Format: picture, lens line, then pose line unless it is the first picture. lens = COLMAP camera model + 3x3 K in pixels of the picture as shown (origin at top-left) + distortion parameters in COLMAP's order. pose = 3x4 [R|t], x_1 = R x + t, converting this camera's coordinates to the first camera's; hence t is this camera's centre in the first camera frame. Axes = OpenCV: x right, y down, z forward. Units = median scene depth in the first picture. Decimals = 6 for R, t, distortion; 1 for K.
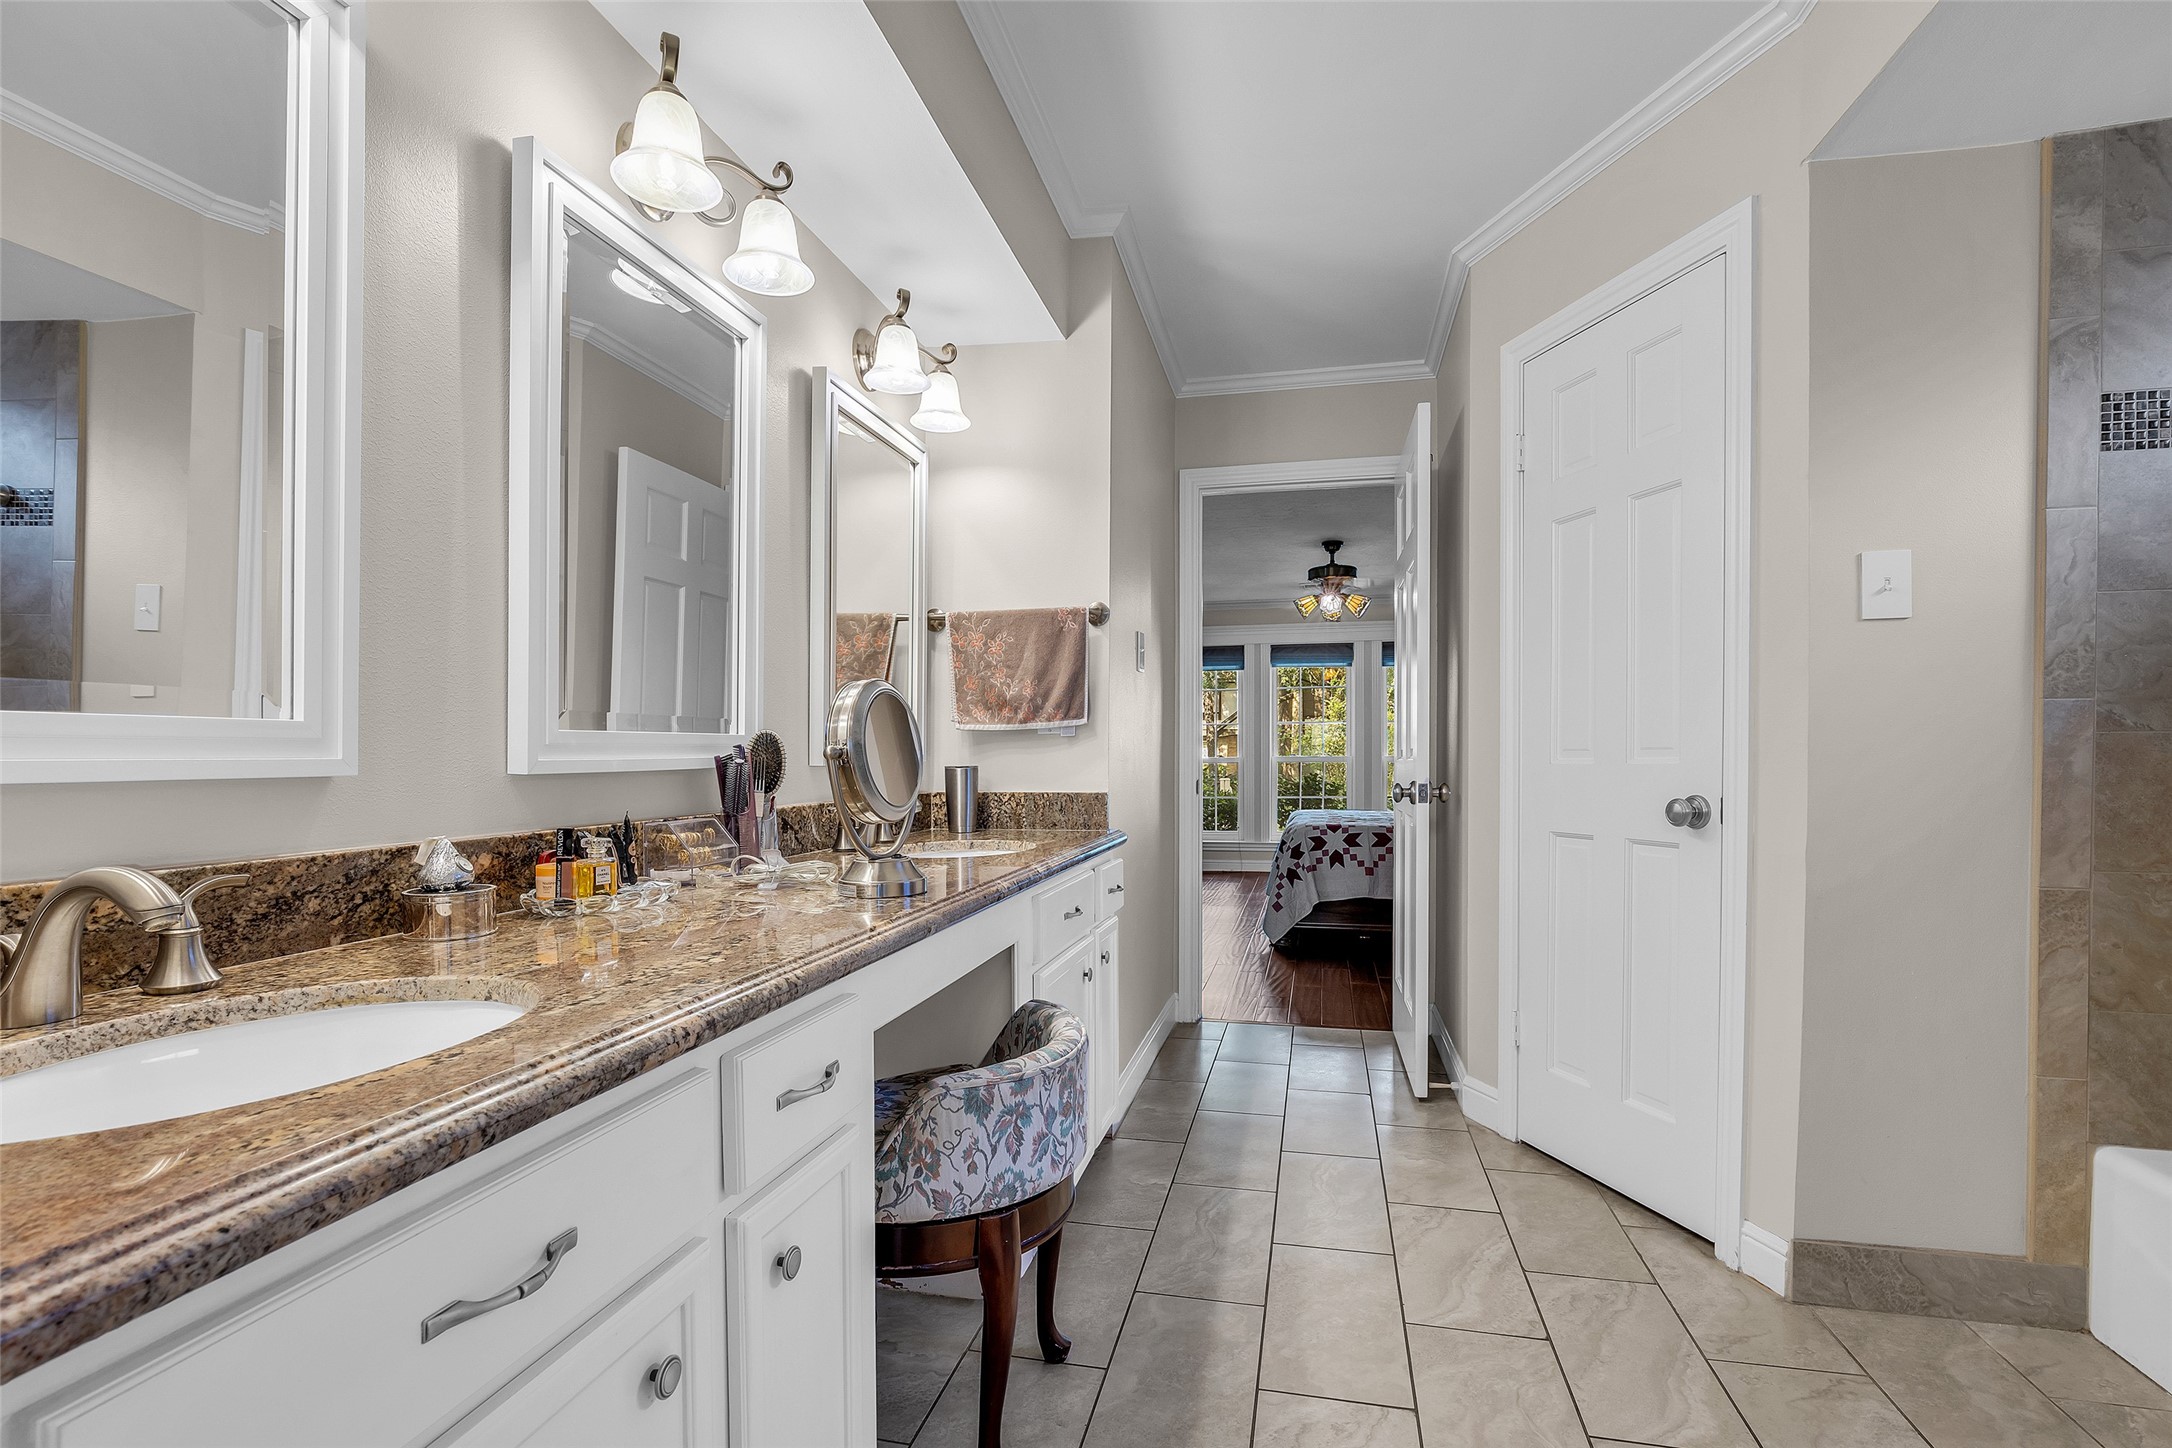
lens RADIAL K [[999.3, 0, 1084.2], [0, 999.3, 721.8], [0, 0, 1]] dist [-0.021853, 0.004841]
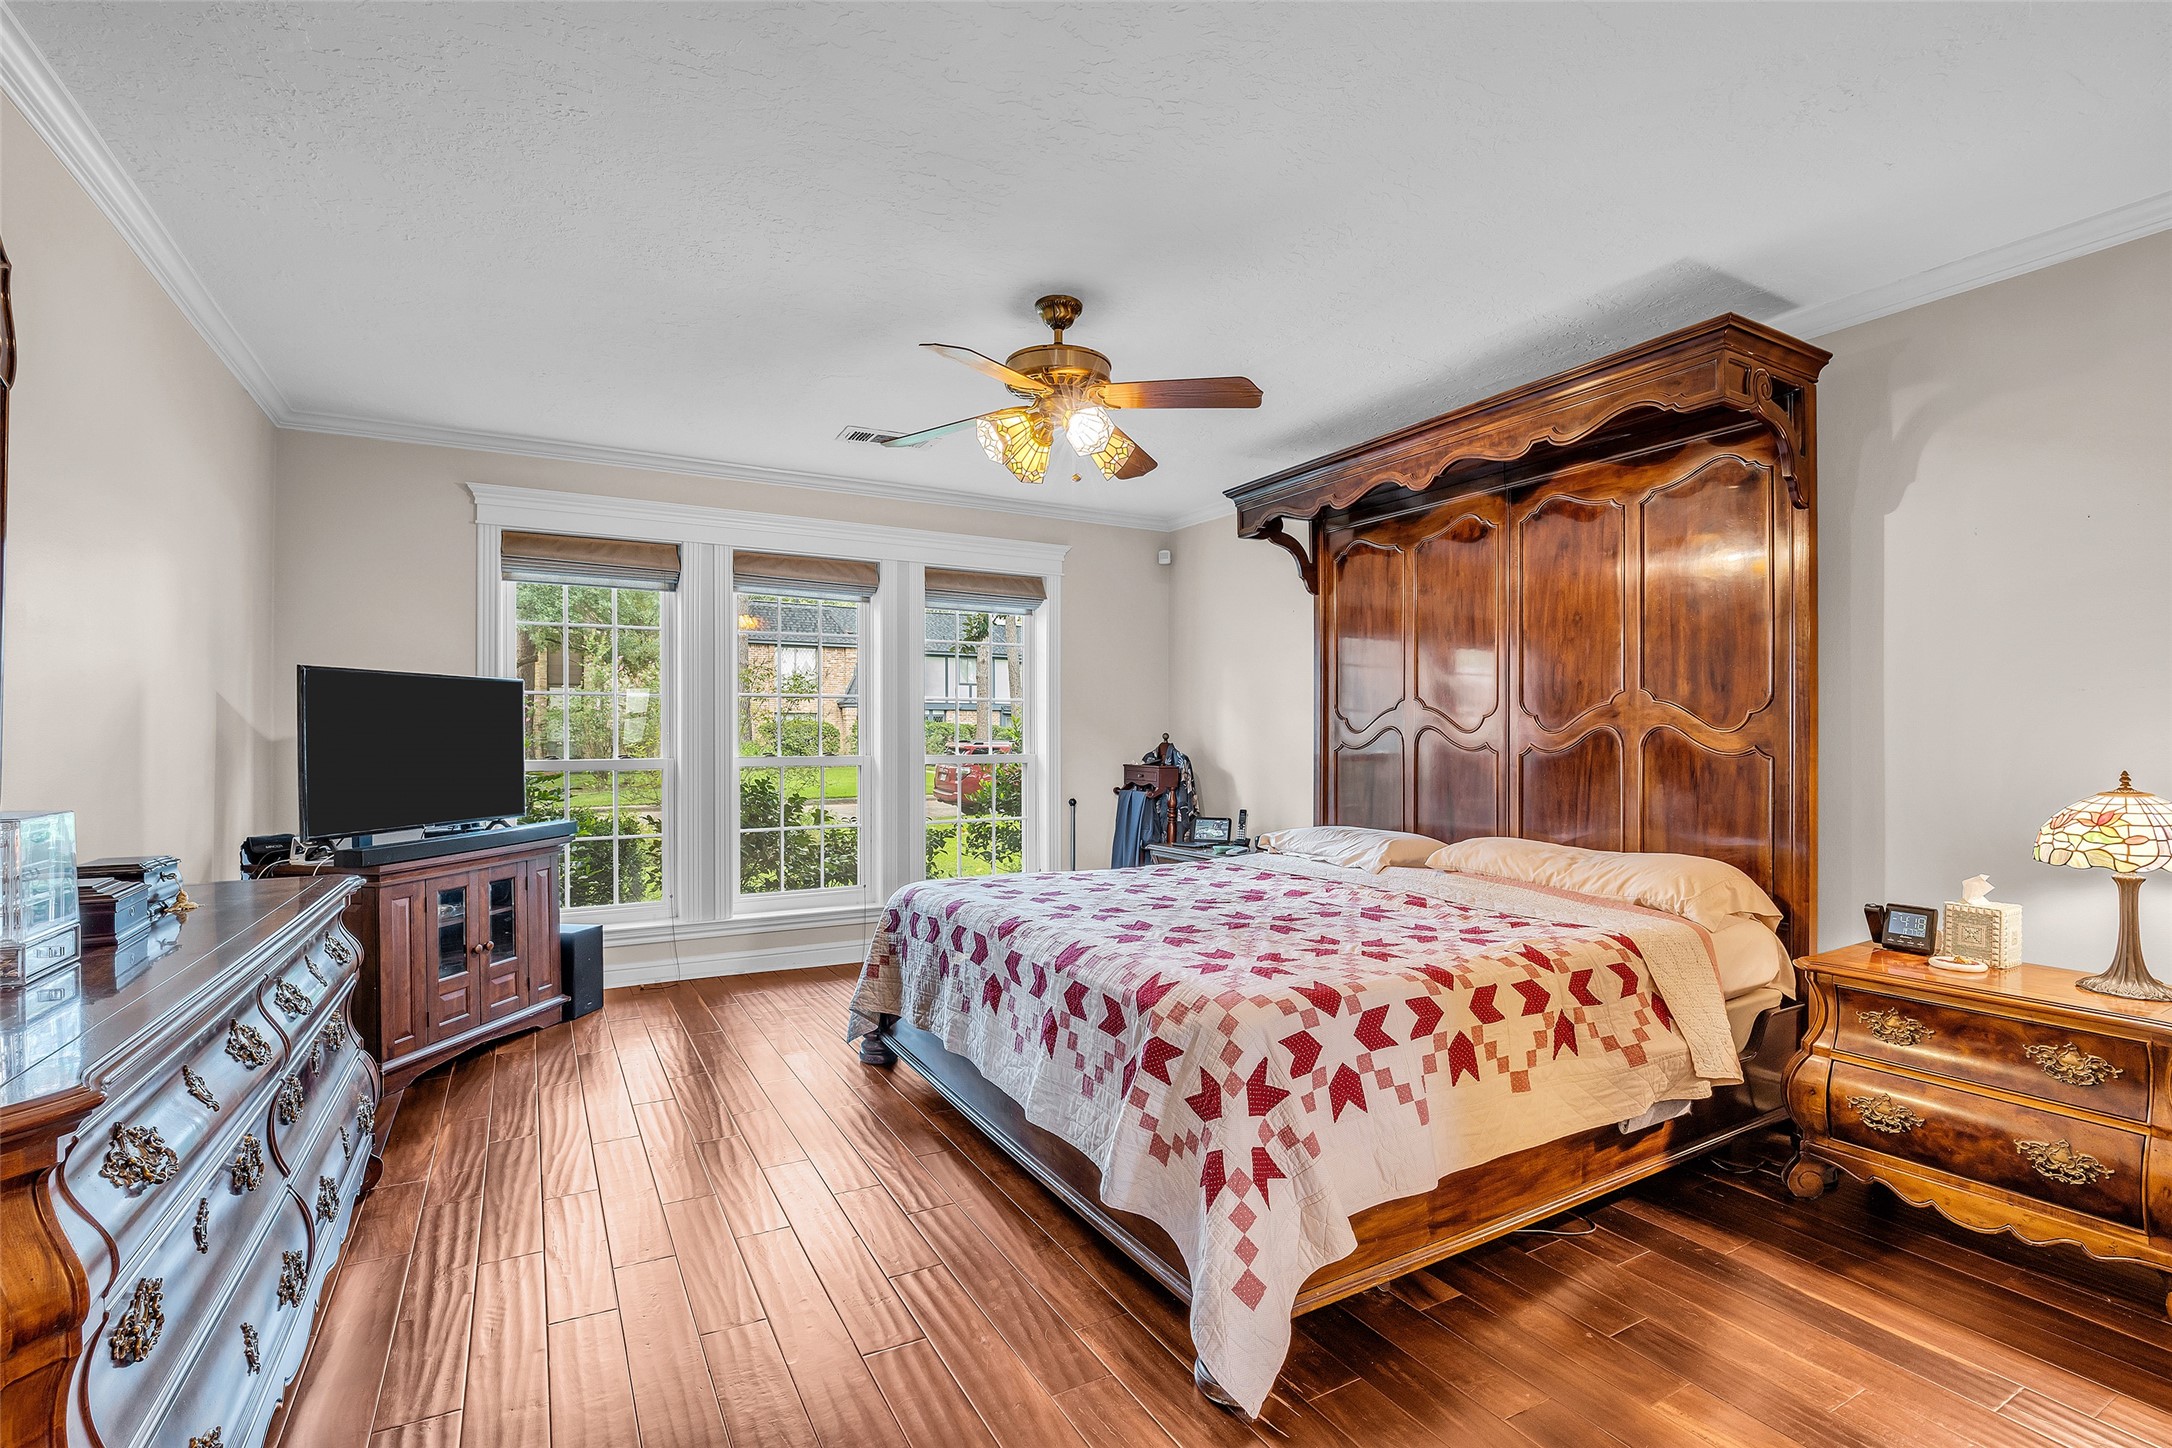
lens RADIAL K [[999.3, 0, 1084.5], [0, 999.3, 732.9], [0, 0, 1]] dist [-0.021853, 0.004841]
pose [[0.747895, 0.008359, 0.663764, -0.040965], [-0.032537, 0.999180, 0.024078, 0.004443], [-0.663019, -0.039605, 0.747555, 0.647807]]
